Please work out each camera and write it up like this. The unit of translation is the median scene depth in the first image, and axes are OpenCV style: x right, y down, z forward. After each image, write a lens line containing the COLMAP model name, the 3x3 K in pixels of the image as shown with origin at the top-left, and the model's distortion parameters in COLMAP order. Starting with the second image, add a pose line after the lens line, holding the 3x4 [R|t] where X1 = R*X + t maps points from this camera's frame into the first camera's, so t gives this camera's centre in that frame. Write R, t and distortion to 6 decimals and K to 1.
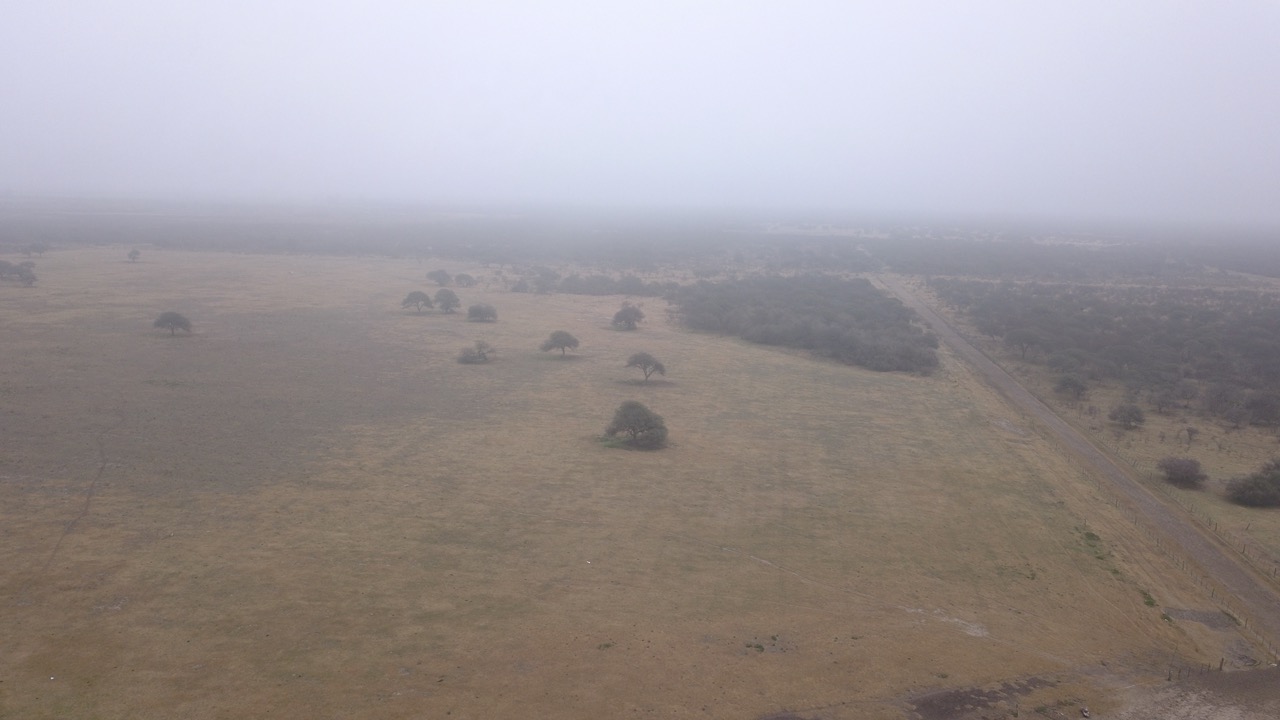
lens RADIAL K [[974.1, 0, 633.1], [0, 974.1, 365.1], [0, 0, 1]] dist [0.011781, -0.004411]
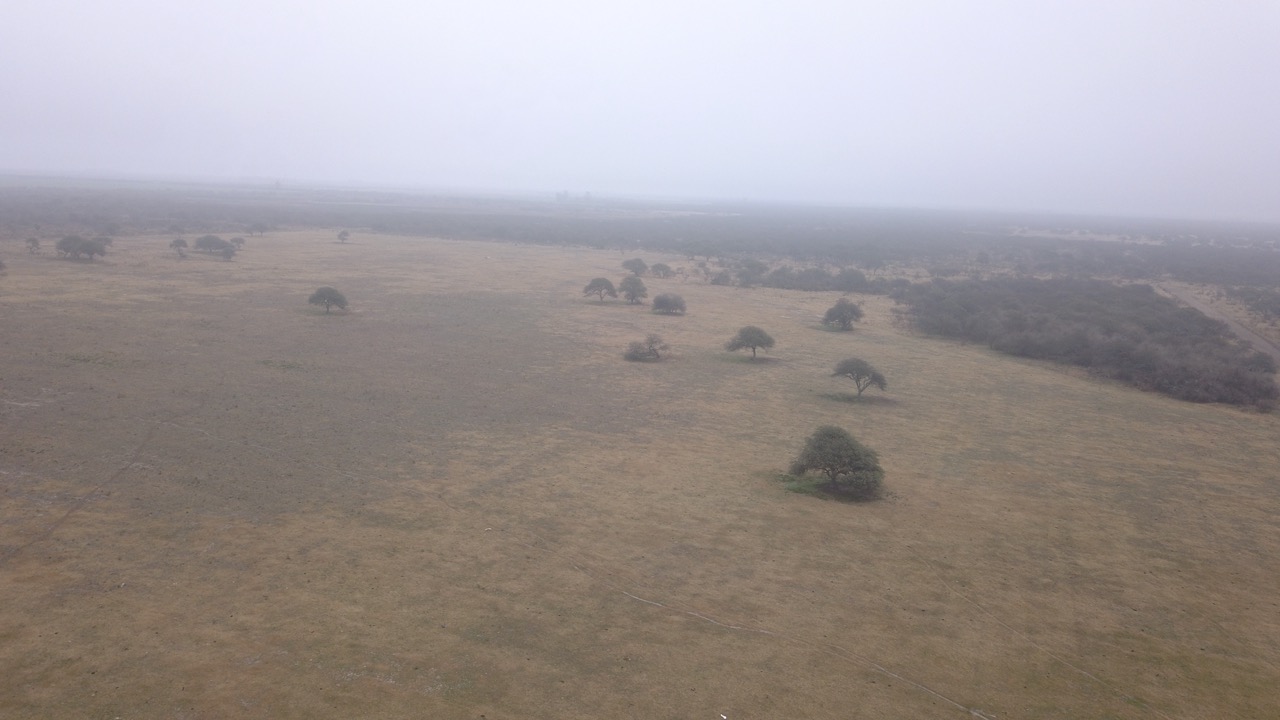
lens RADIAL K [[974.1, 0, 633.1], [0, 974.1, 365.1], [0, 0, 1]] dist [0.011781, -0.004411]
pose [[0.973574, 0.053484, -0.222019, 0.009337], [-0.054329, 0.998520, 0.002306, -0.000004], [0.221813, 0.009817, 0.975040, 0.224351]]
